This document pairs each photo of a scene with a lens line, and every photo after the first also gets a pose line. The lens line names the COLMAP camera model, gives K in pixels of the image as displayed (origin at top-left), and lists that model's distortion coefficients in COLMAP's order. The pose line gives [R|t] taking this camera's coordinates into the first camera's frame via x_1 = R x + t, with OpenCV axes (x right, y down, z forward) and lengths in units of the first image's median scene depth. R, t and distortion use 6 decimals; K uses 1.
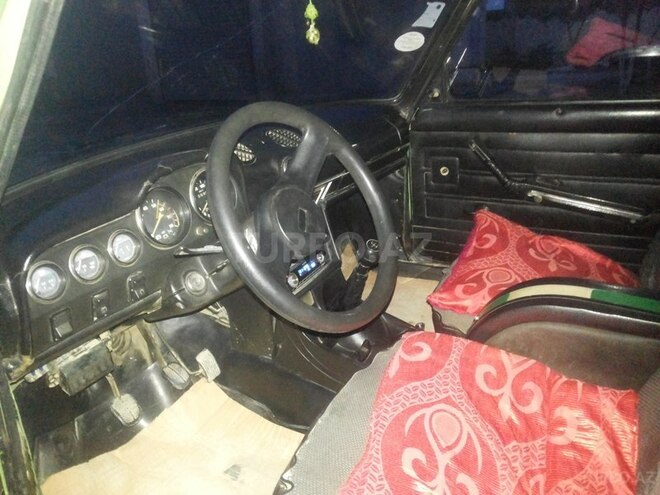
lens RADIAL K [[528.5, 0, 327.3], [0, 528.5, 246.8], [0, 0, 1]] dist [0.009603, -0.053503]
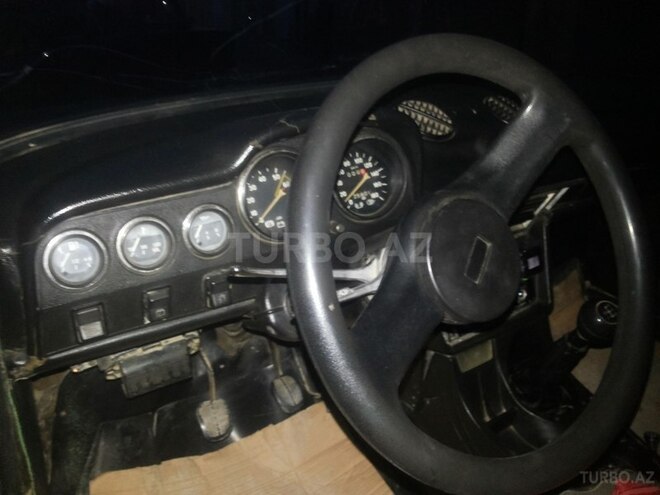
lens RADIAL K [[538.7, 0, 330.0], [0, 538.7, 247.5], [0, 0, 1]] dist [0.011609, -0.084301]
pose [[0.892292, 0.247006, -0.377892, 0.019166], [-0.224208, 0.968981, 0.103957, -0.068874], [0.391848, -0.008033, 0.919995, 0.337845]]
